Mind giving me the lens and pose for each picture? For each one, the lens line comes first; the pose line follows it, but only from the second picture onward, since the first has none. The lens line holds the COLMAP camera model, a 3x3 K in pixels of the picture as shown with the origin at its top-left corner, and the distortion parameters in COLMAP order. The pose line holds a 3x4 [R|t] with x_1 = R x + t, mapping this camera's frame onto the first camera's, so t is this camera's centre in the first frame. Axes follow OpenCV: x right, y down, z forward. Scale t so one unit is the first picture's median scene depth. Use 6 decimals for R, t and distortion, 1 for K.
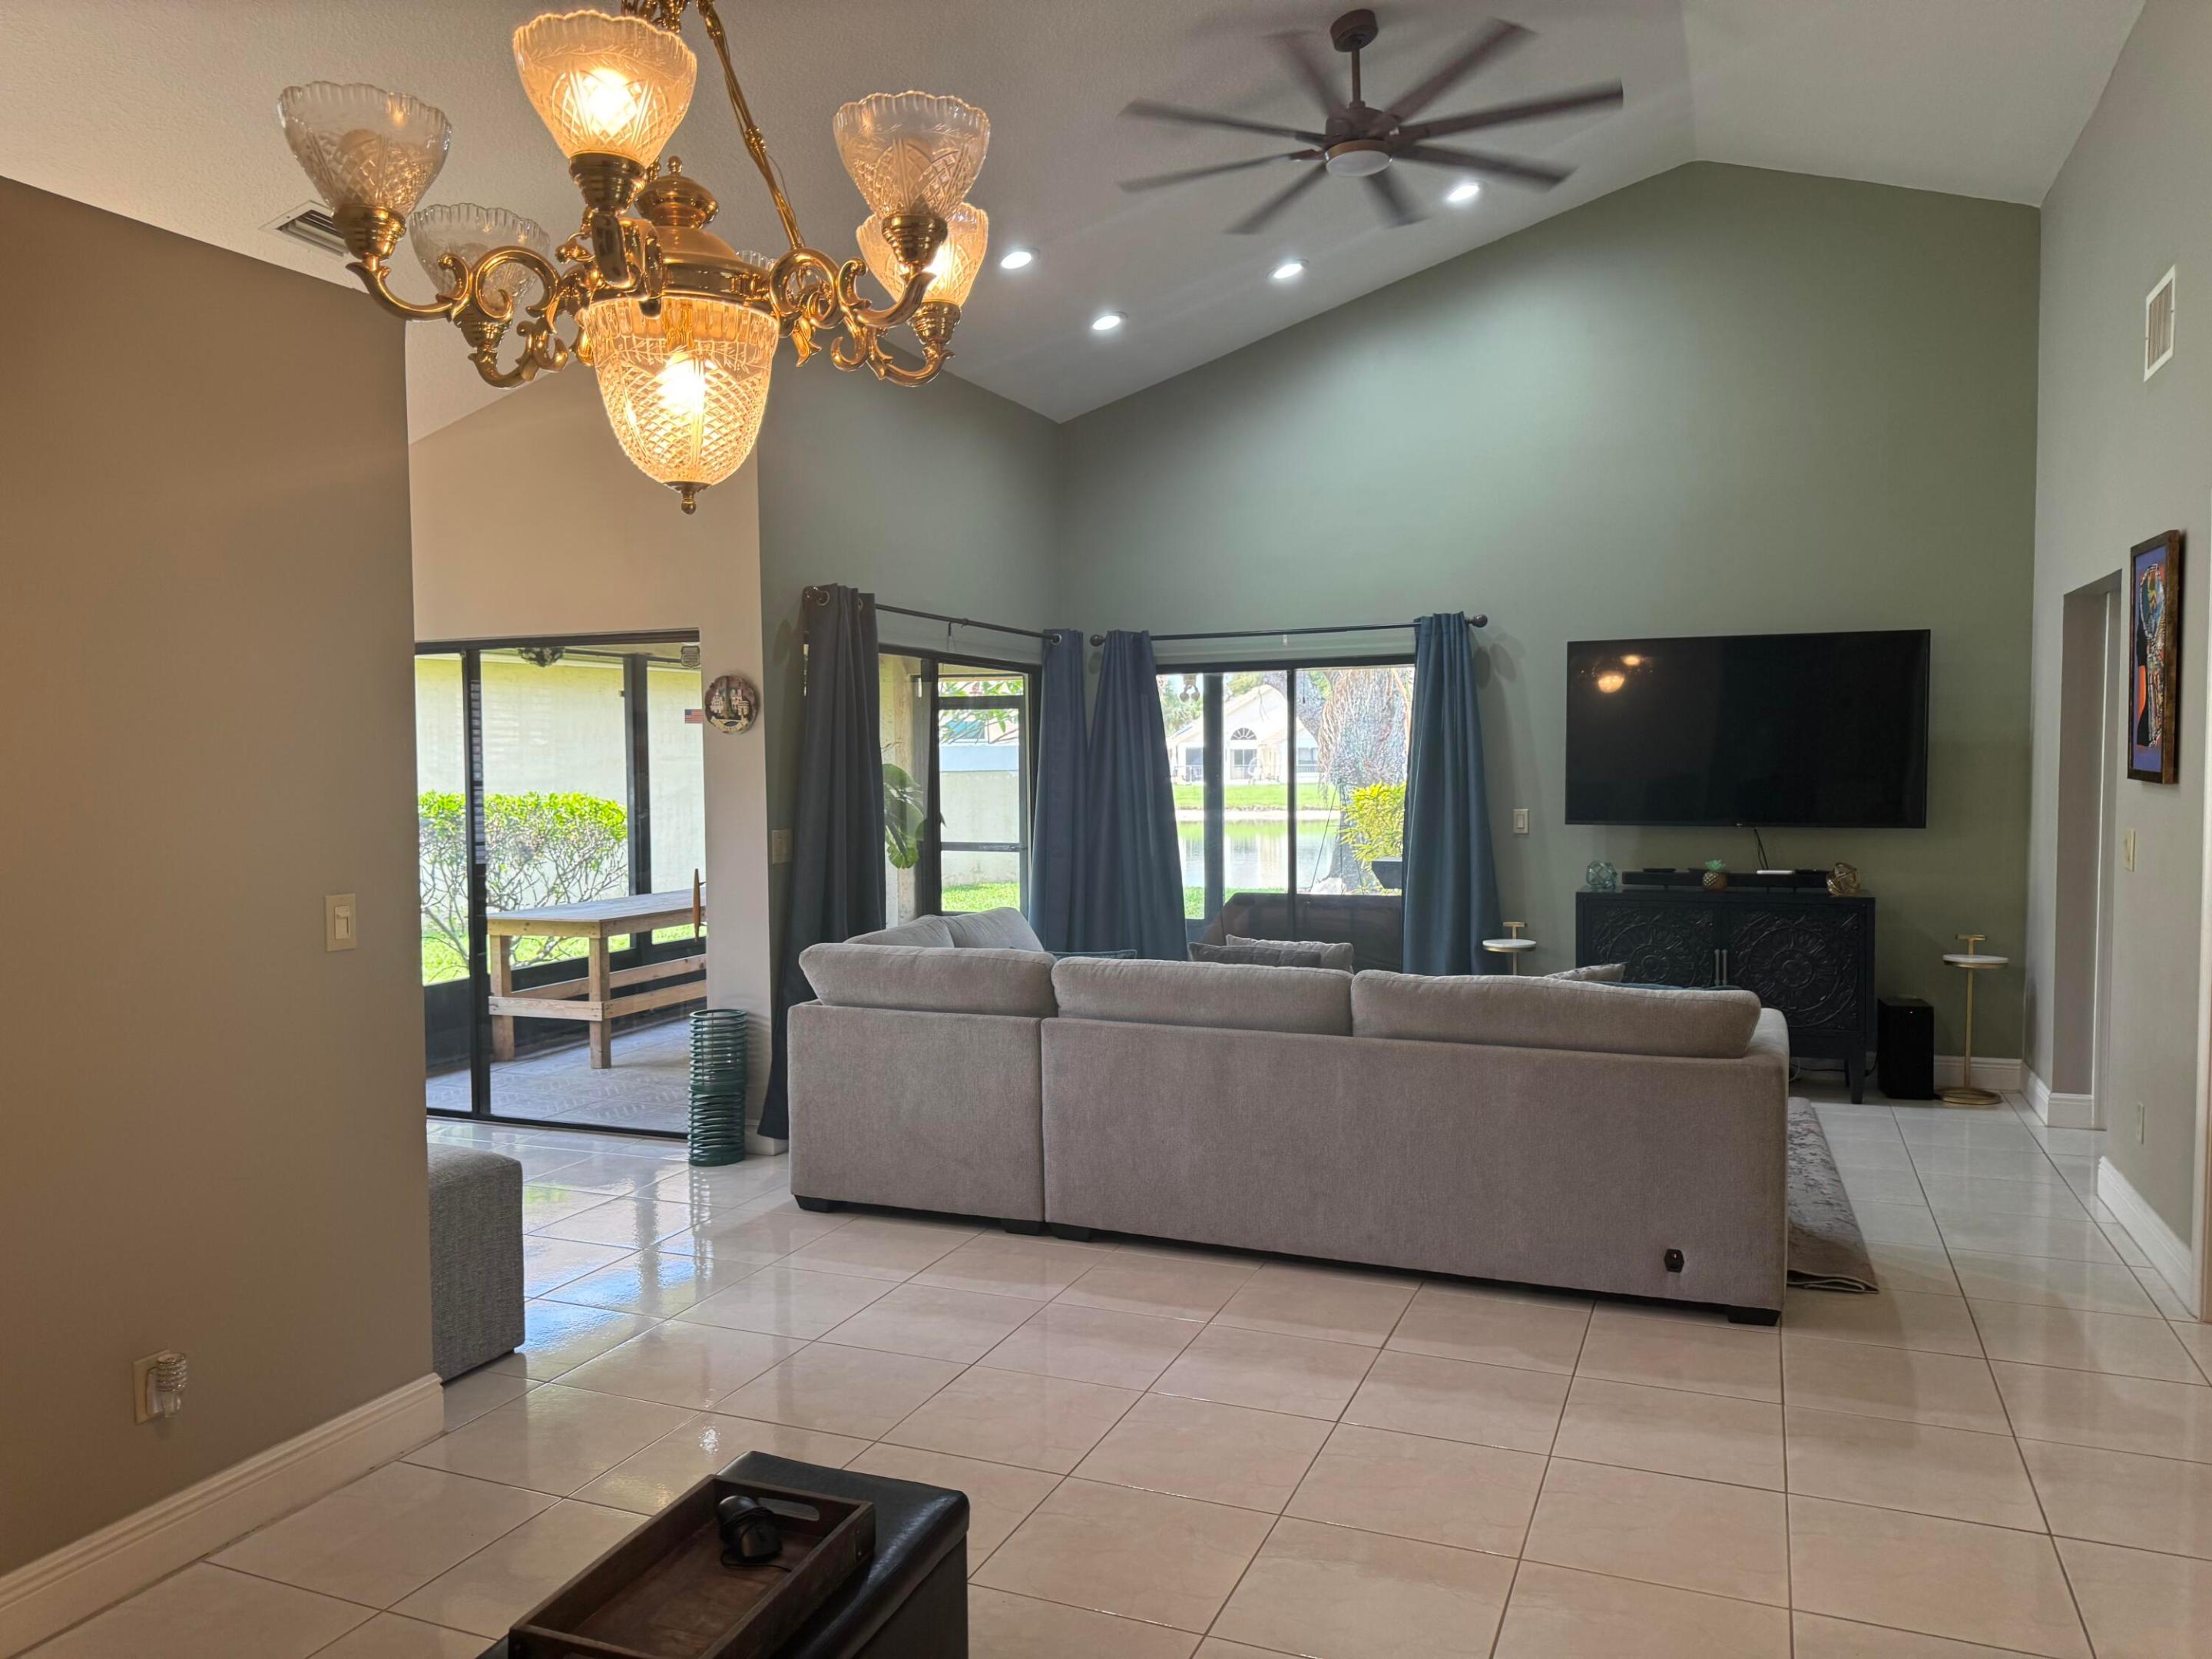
lens RADIAL K [[1573.4, 0, 1115.5], [0, 1573.4, 839.6], [0, 0, 1]] dist [0.040804, -0.058469]
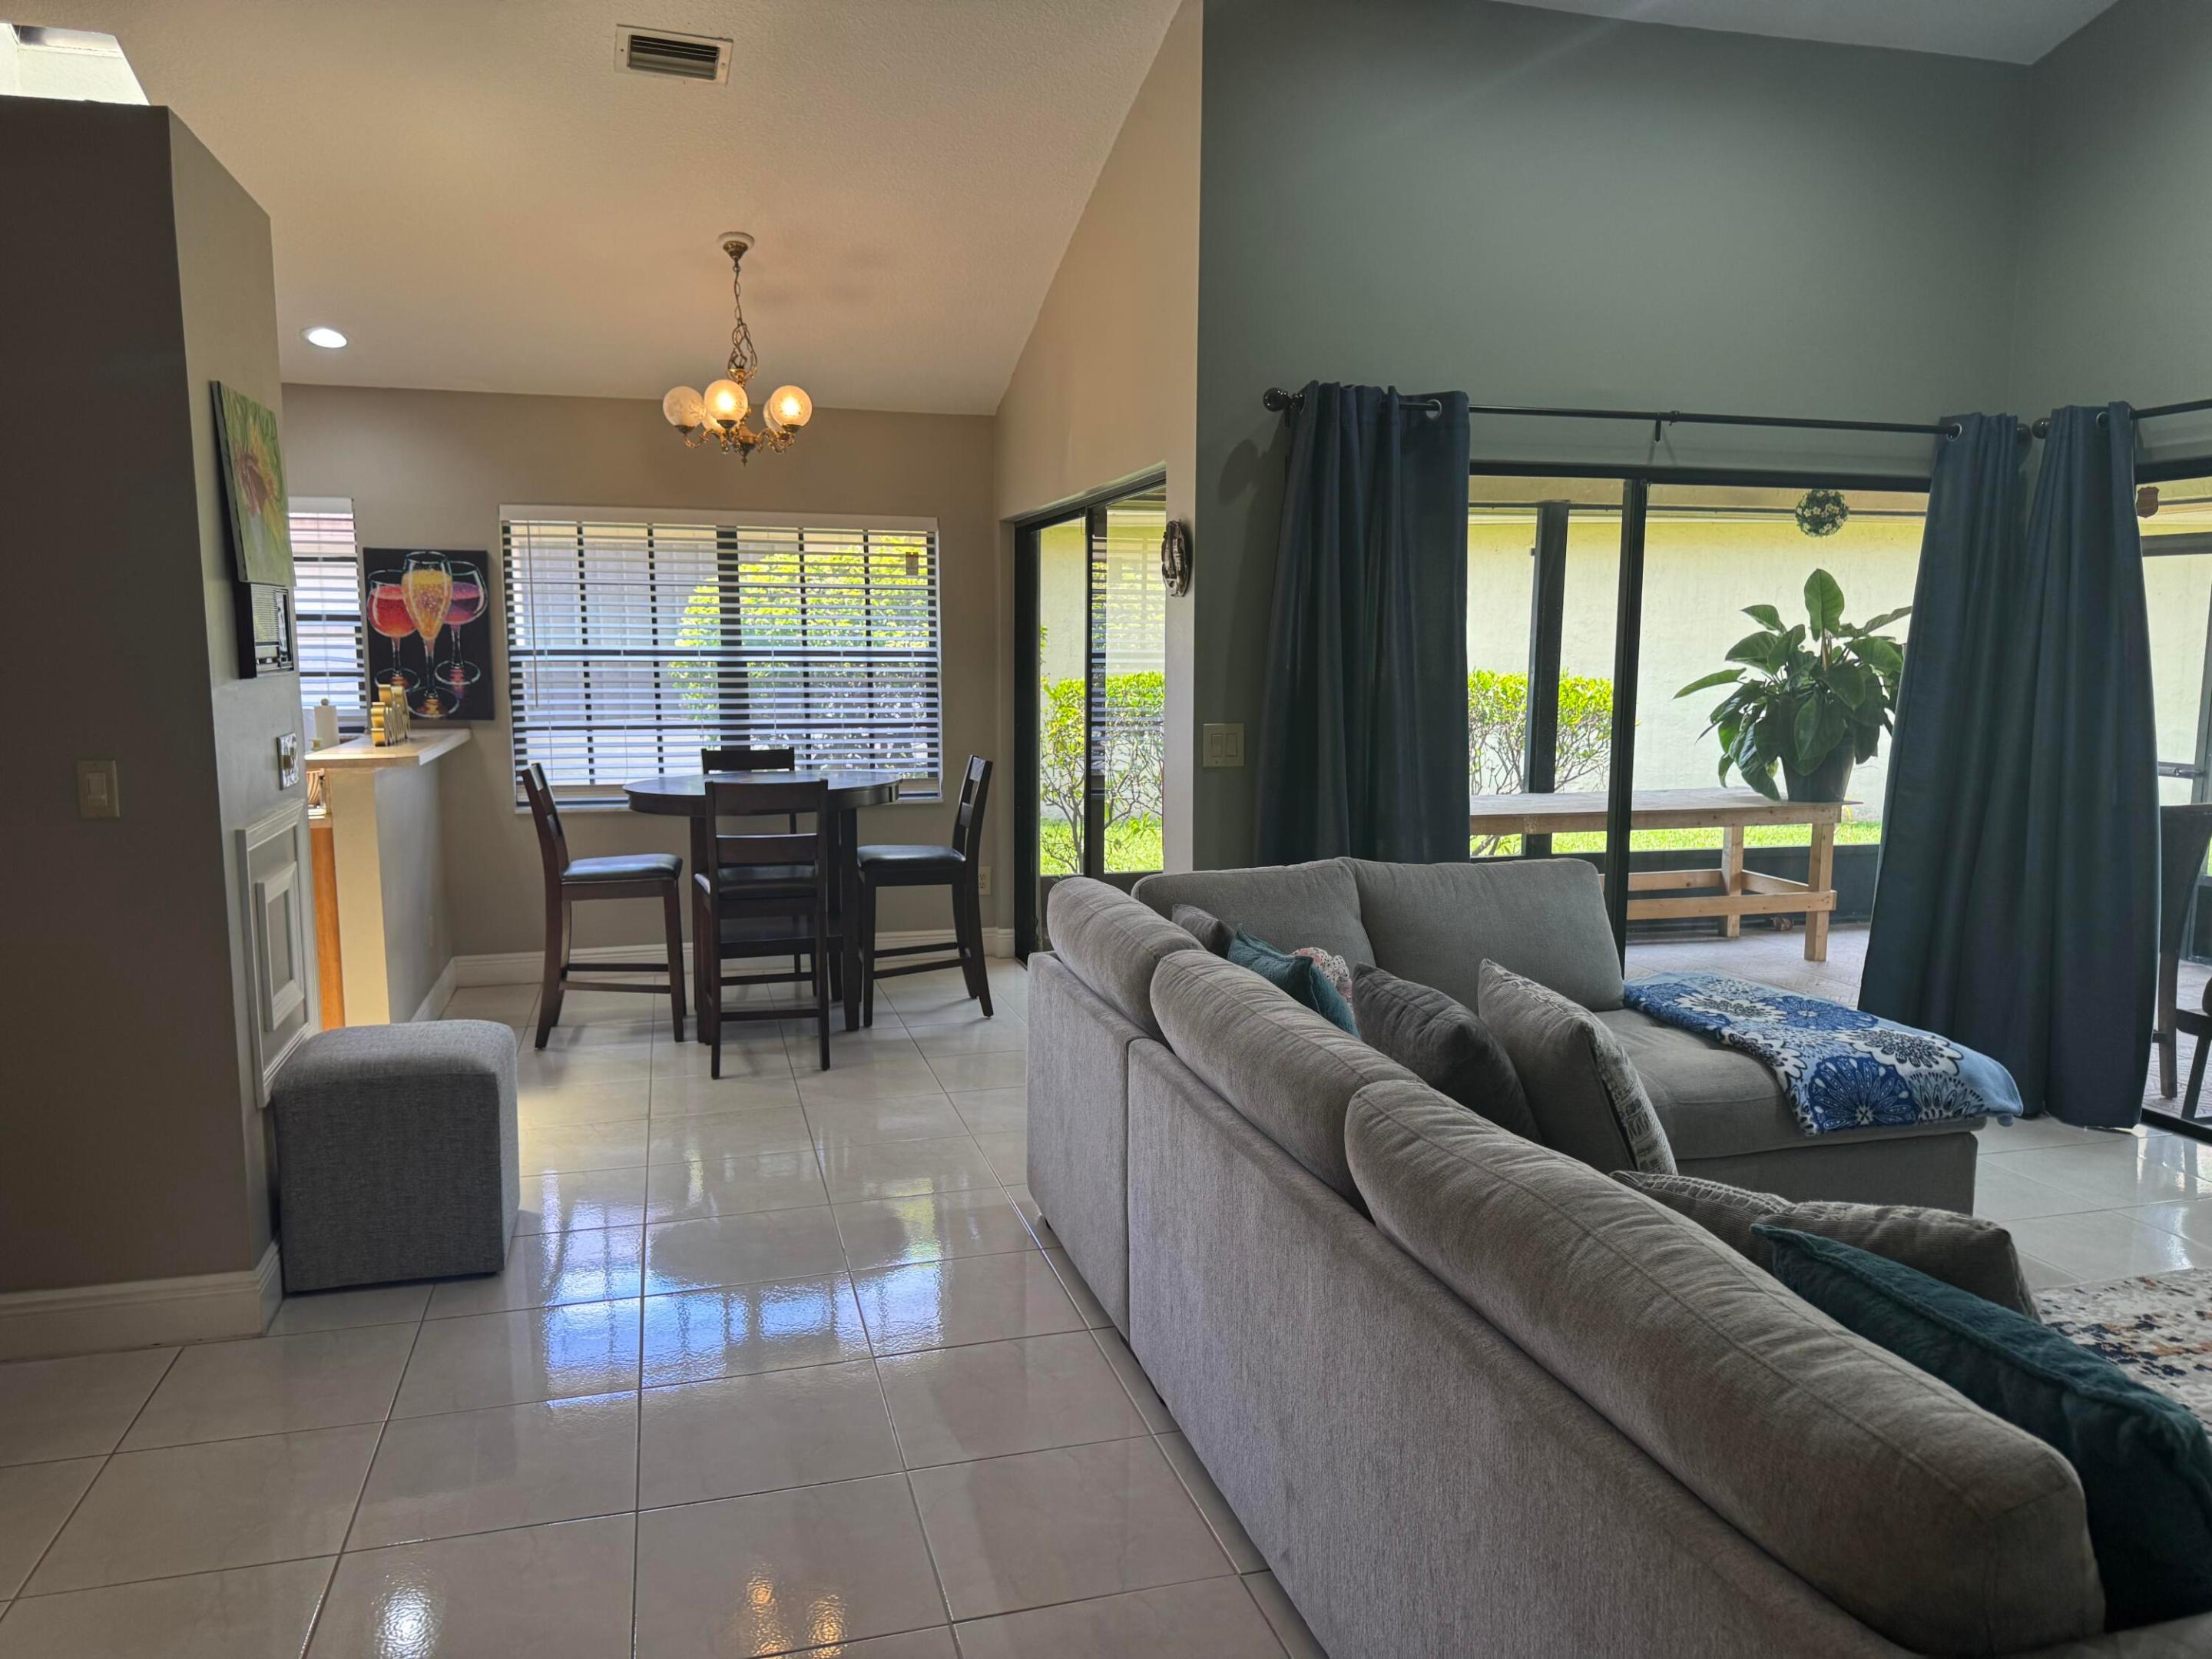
lens RADIAL K [[1520.5, 0, 1106.0], [0, 1520.5, 829.5], [0, 0, 1]] dist [0.171754, -0.328781]
pose [[0.610359, 0.106545, -0.784927, 0.344108], [-0.046462, 0.994022, 0.098798, -0.025372], [0.790761, -0.023833, 0.611660, 0.505847]]
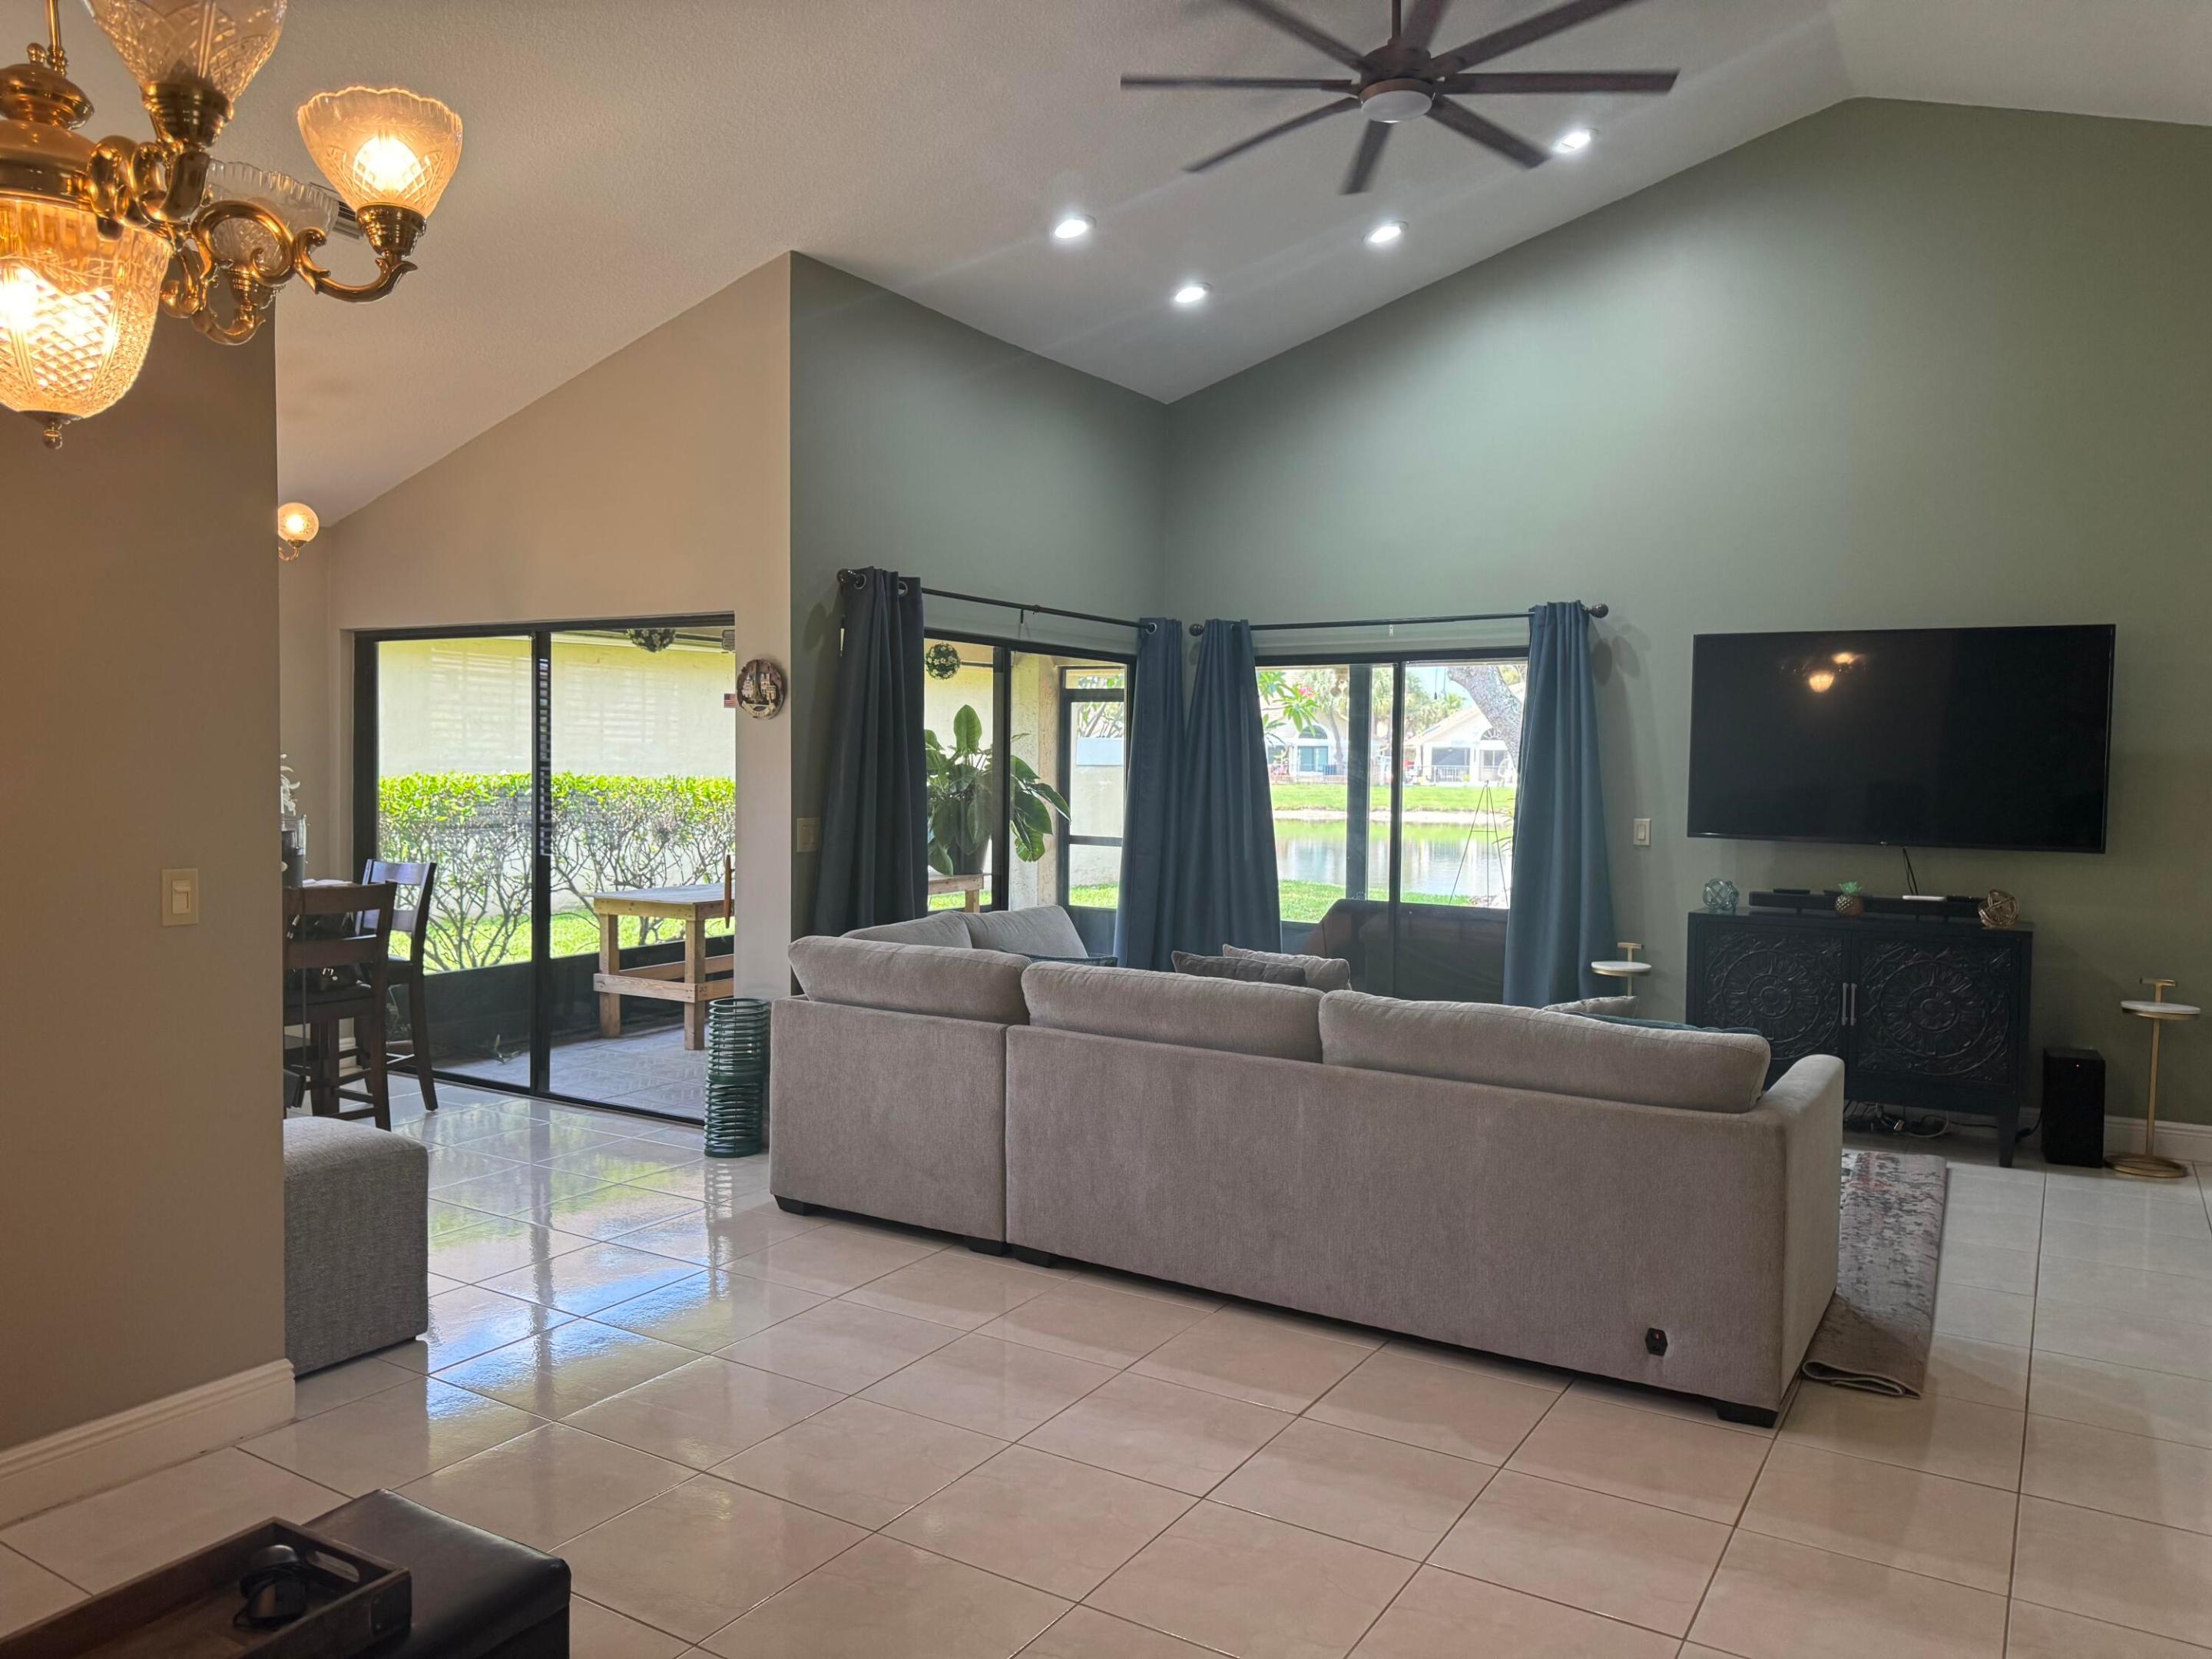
lens RADIAL K [[1580.9, 0, 1106.0], [0, 1580.9, 829.5], [0, 0, 1]] dist [0.024907, -0.031056]
pose [[0.986340, 0.028808, -0.162184, 0.130347], [-0.029579, 0.999560, -0.002339, -0.002371], [0.162045, 0.007104, 0.986758, 0.063429]]
